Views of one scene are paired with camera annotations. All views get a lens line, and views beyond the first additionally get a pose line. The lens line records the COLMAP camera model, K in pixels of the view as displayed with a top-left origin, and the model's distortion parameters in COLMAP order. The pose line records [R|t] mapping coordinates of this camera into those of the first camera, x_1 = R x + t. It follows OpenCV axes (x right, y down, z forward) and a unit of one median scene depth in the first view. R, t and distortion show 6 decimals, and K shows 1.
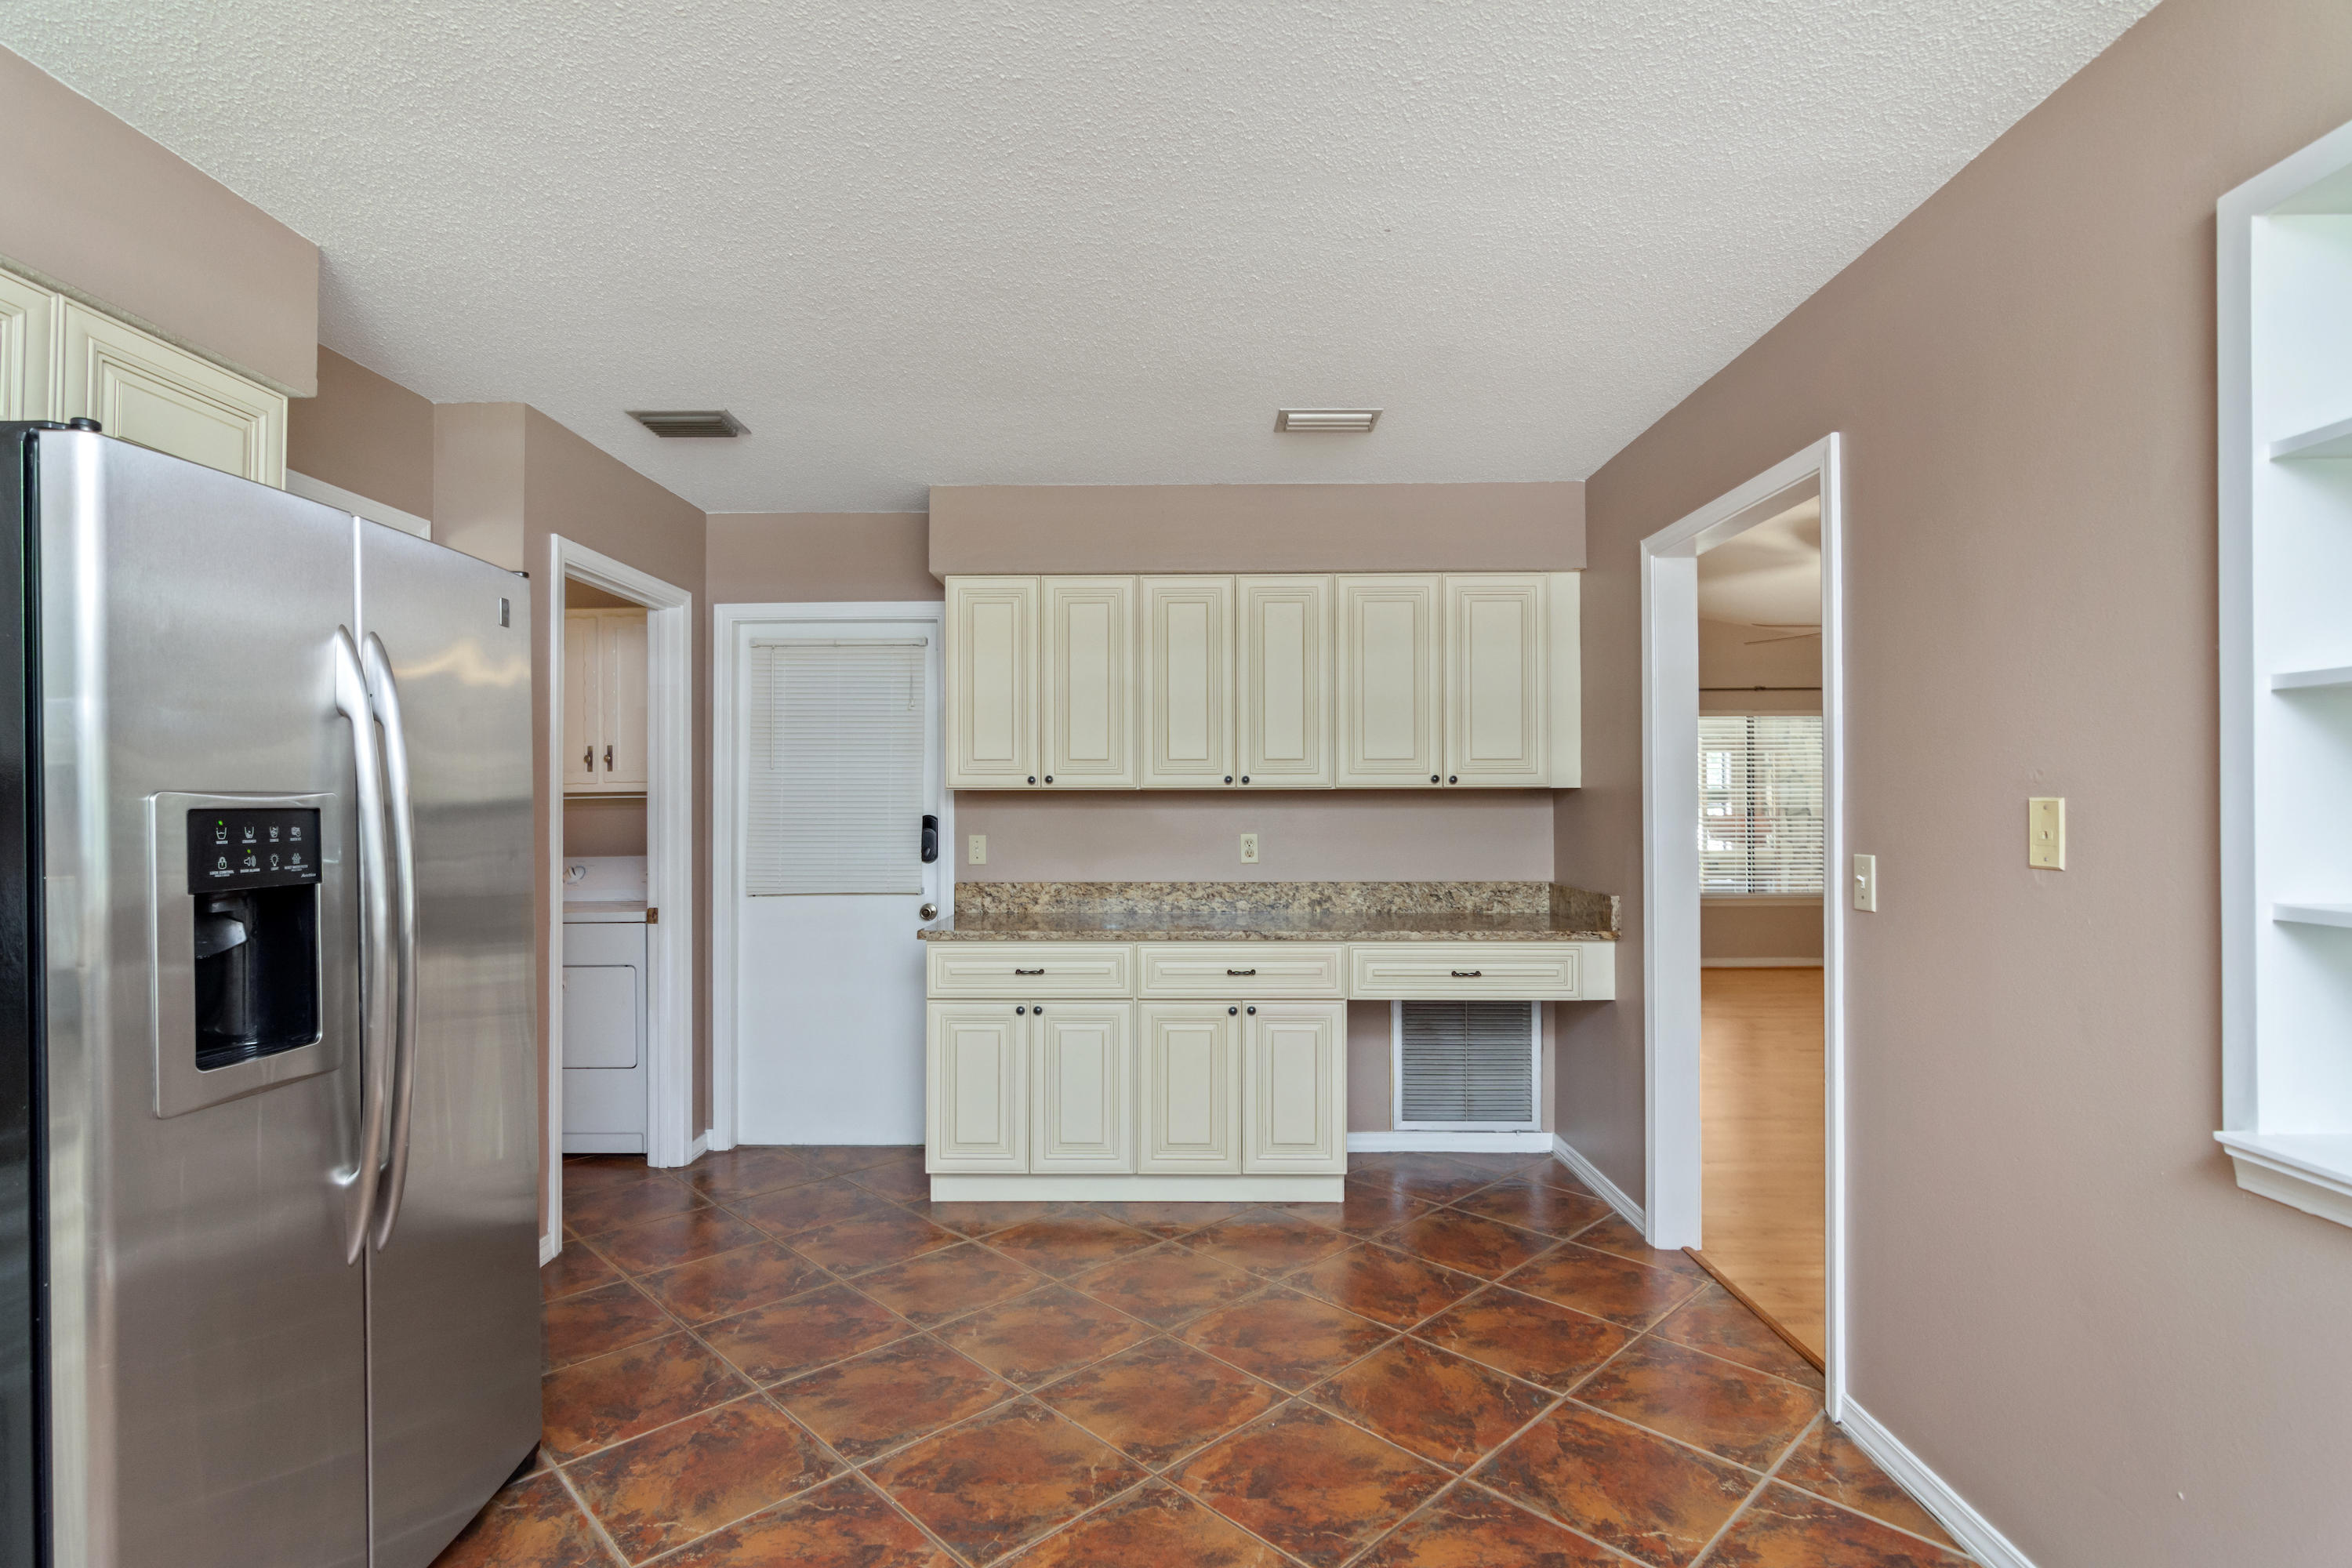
lens RADIAL K [[1135.1, 0, 1165.8], [0, 1135.1, 804.4], [0, 0, 1]] dist [0.000747, 0.000010]
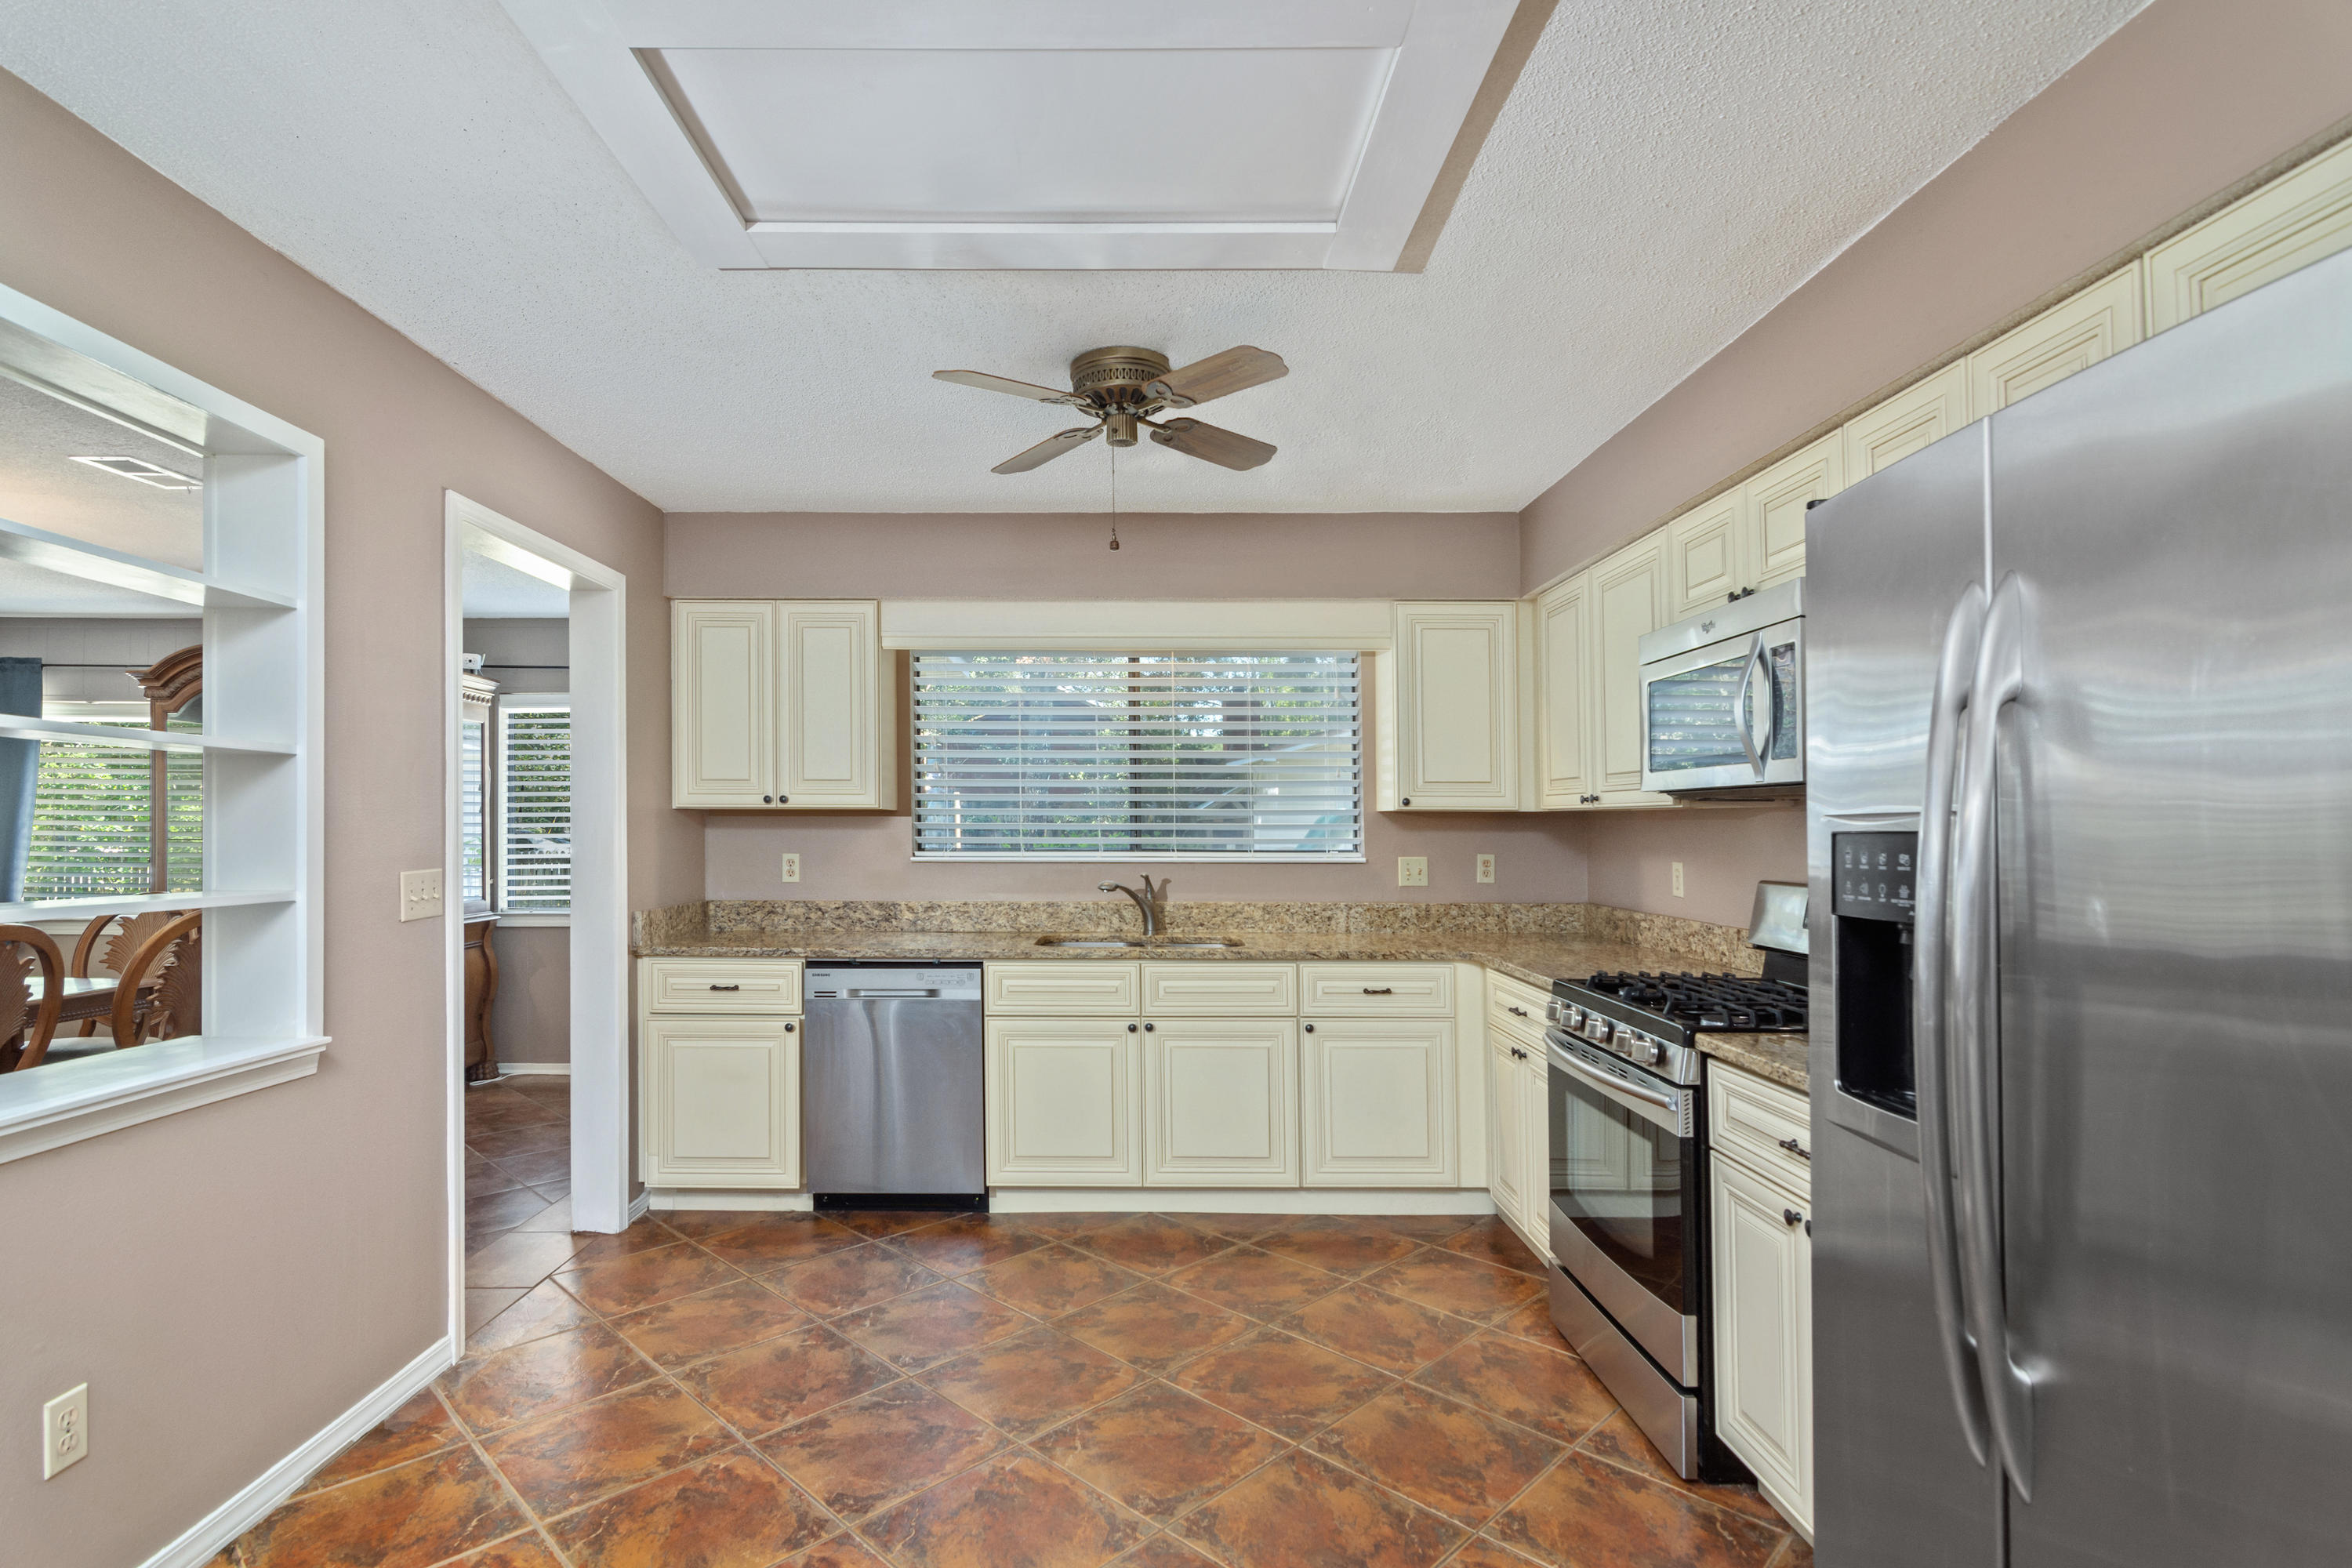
lens RADIAL K [[1160.0, 0, 1135.5], [0, 1160.0, 803.9], [0, 0, 1]] dist [0.000660, 0.000847]
pose [[-0.999769, 0.001409, -0.021428, -0.113706], [0.001917, 0.999717, -0.023724, 0.000942], [0.021389, -0.023759, -0.999489, 1.201364]]
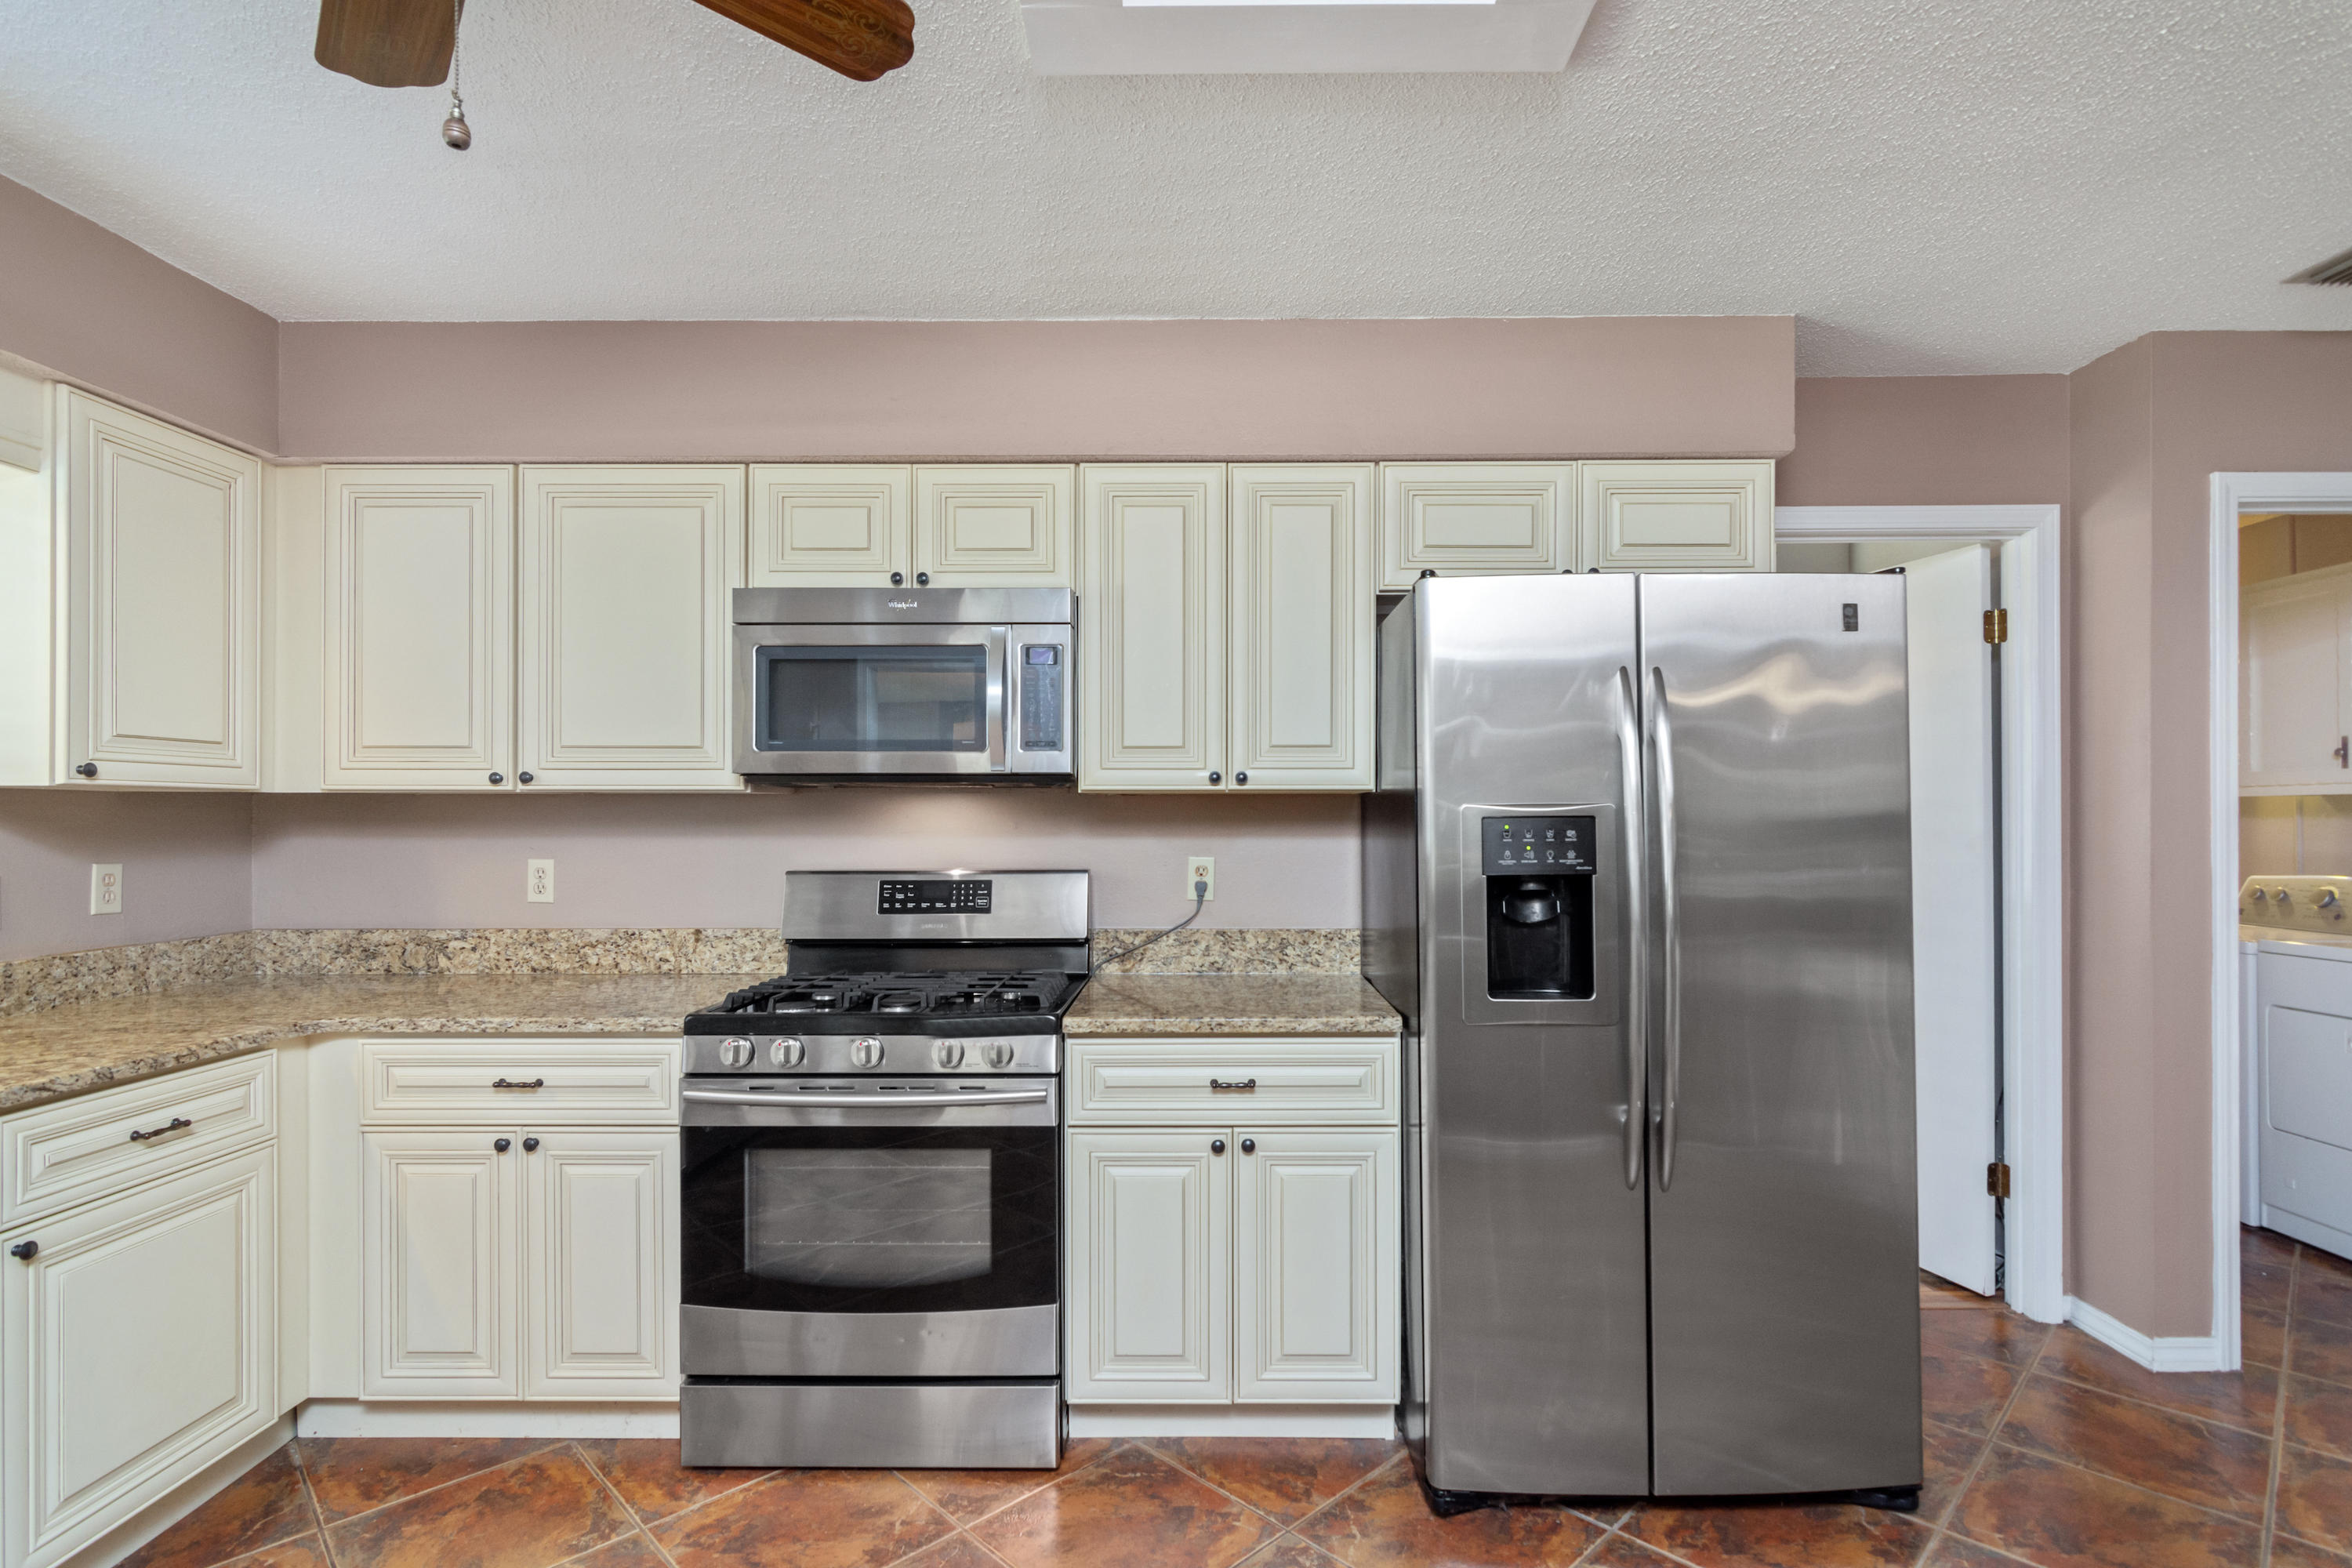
lens RADIAL K [[1140.7, 0, 1182.4], [0, 1140.7, 809.2], [0, 0, 1]] dist [0.000256, 0.000131]
pose [[0.020111, -0.001171, -0.999797, 0.348520], [0.006367, 0.999979, -0.001043, -0.004056], [0.999777, -0.006345, 0.020118, 0.341764]]
